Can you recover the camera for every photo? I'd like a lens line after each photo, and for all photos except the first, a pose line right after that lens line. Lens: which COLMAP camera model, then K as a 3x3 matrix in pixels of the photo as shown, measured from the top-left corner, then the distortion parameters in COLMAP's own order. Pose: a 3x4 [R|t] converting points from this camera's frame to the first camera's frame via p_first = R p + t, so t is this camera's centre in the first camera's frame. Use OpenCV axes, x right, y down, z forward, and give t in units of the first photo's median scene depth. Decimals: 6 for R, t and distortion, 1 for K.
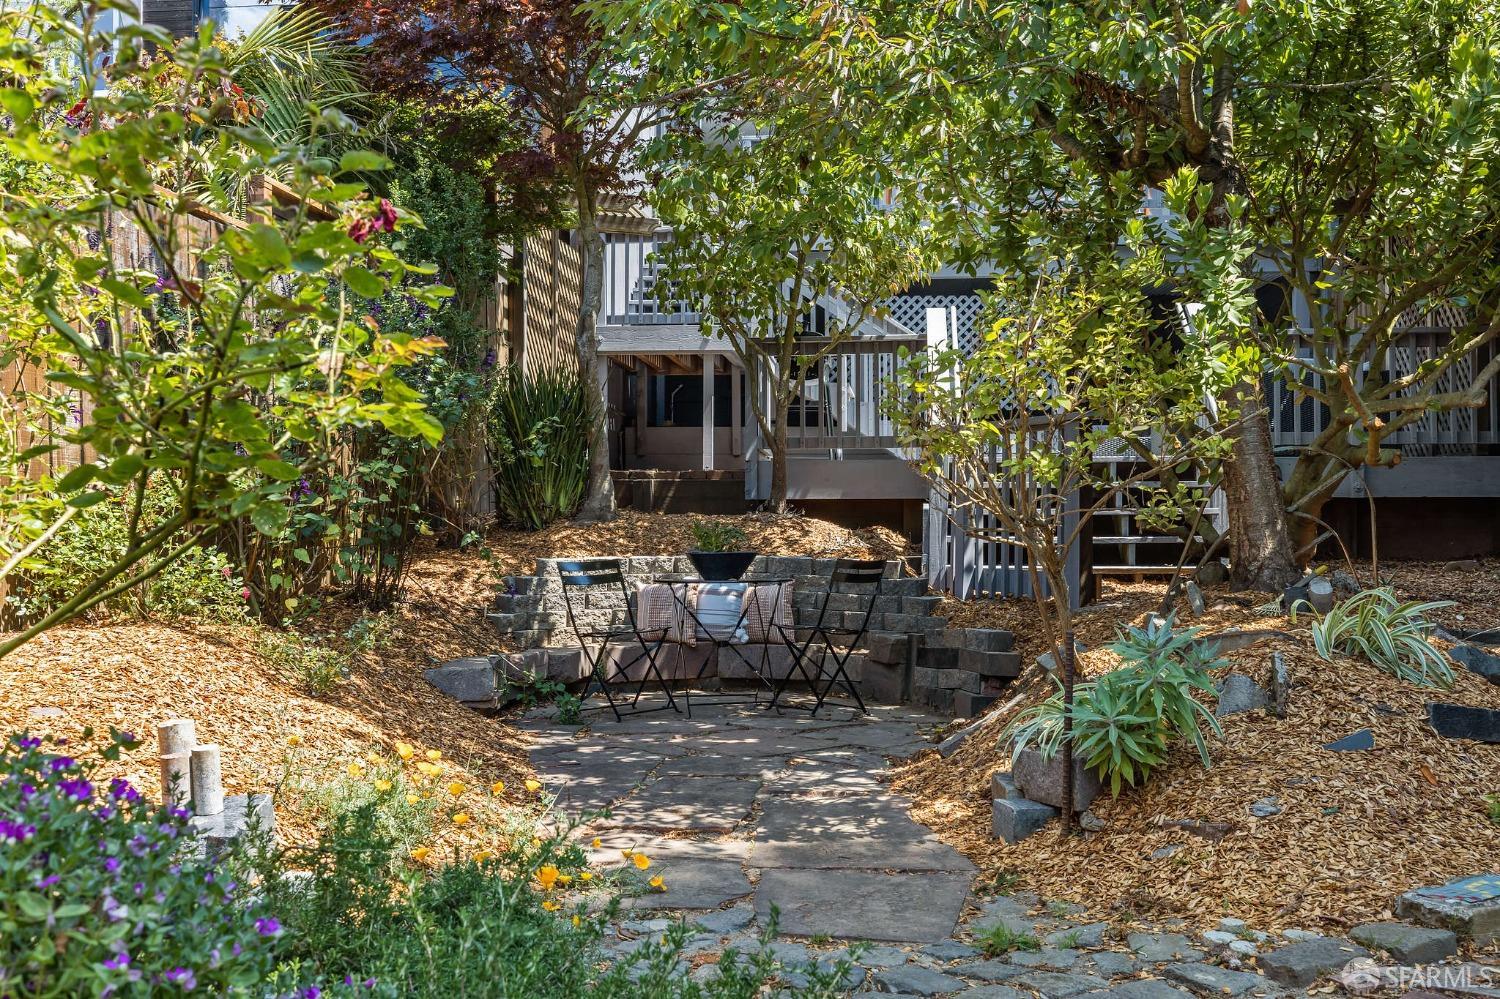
lens RADIAL K [[1459.7, 0, 750.0], [0, 1459.7, 499.5], [0, 0, 1]] dist [0.002231, -0.009597]
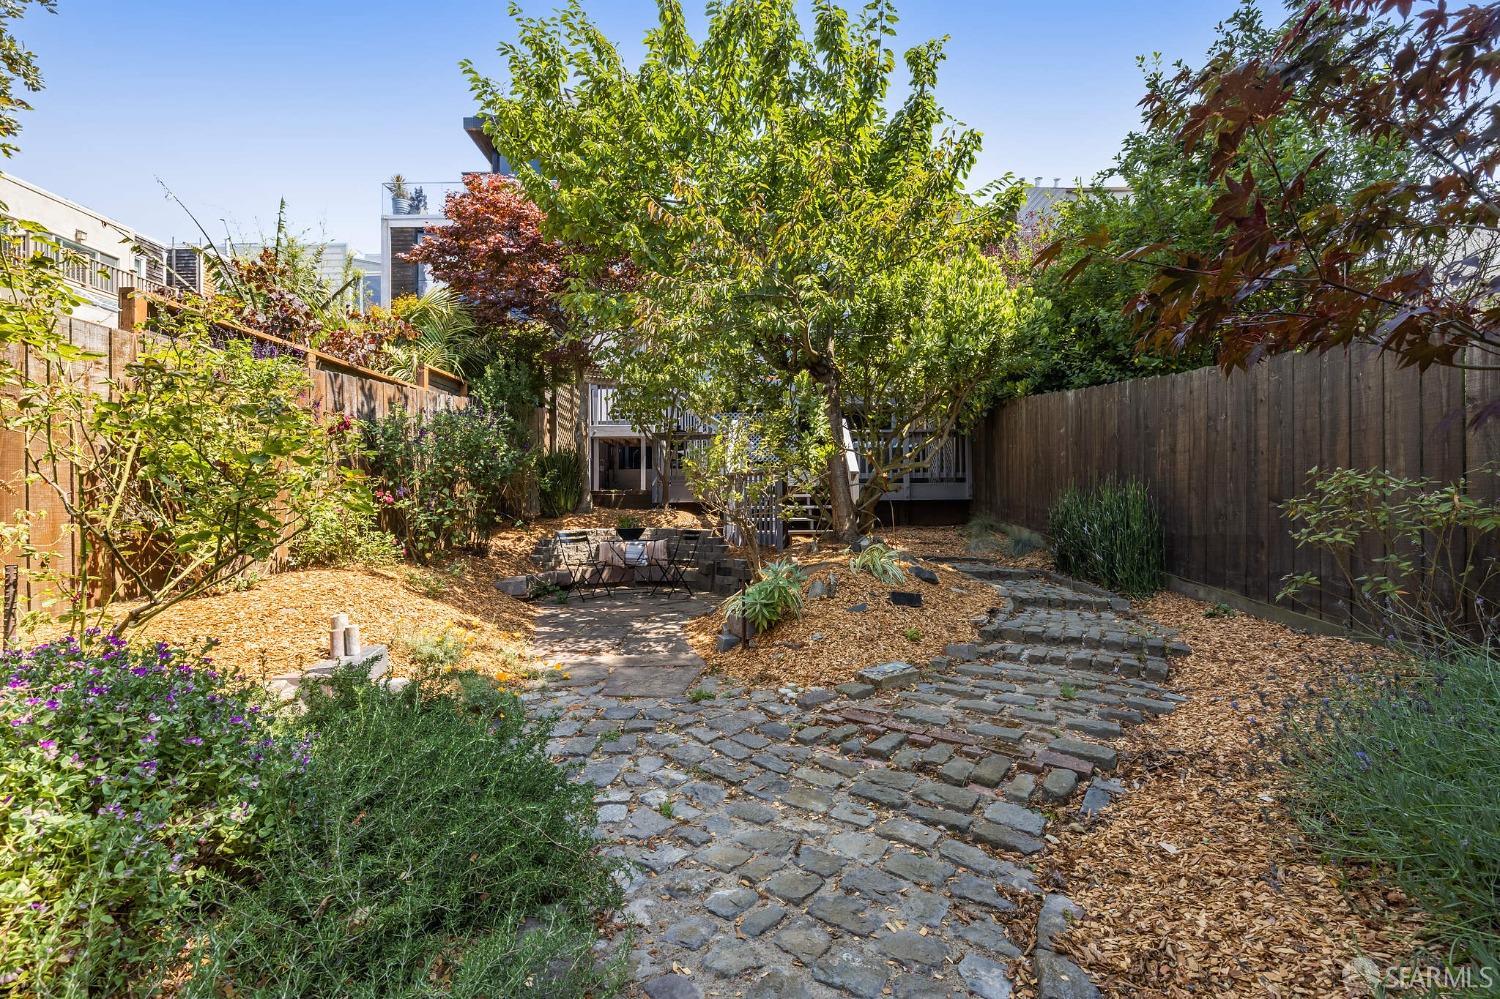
lens RADIAL K [[639.0, 0, 750.0], [0, 639.0, 499.5], [0, 0, 1]] dist [-0.001724, -0.000045]
pose [[0.995338, -0.008819, 0.096042, 0.075292], [0.008171, 0.999941, 0.007132, -0.015505], [-0.096100, -0.006314, 0.995352, -0.032916]]
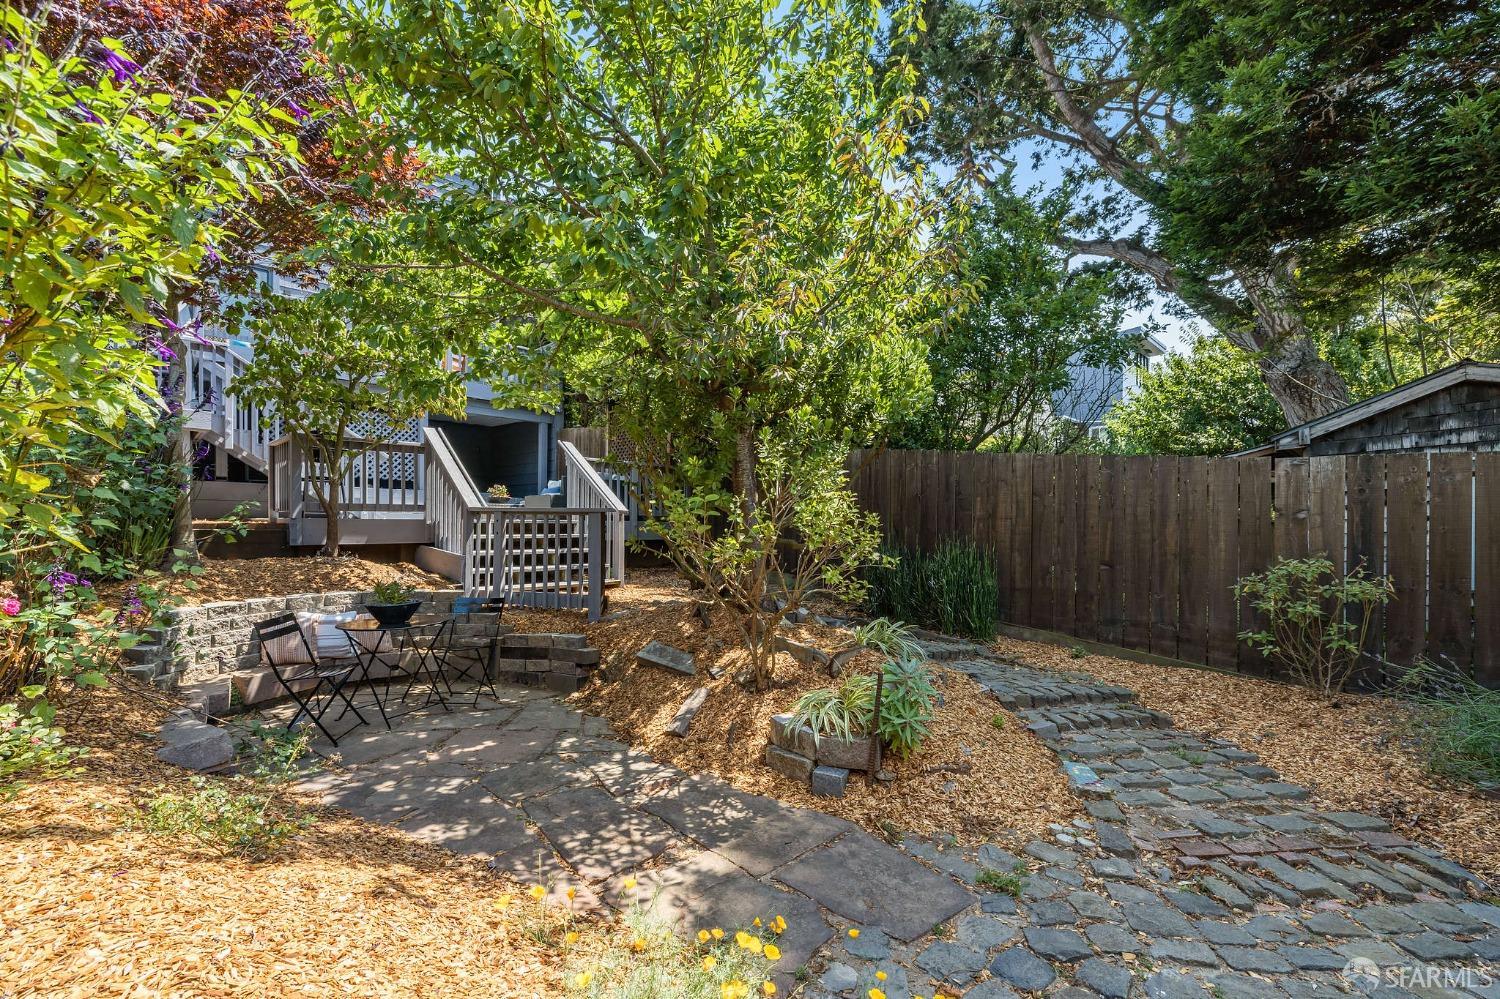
lens RADIAL K [[639.0, 0, 750.0], [0, 639.0, 499.5], [0, 0, 1]] dist [-0.001724, -0.000045]
pose [[0.639948, 0.032098, 0.767748, -0.293493], [-0.022787, 0.999480, -0.022793, -0.060632], [-0.768080, -0.002908, 0.640347, 0.360406]]
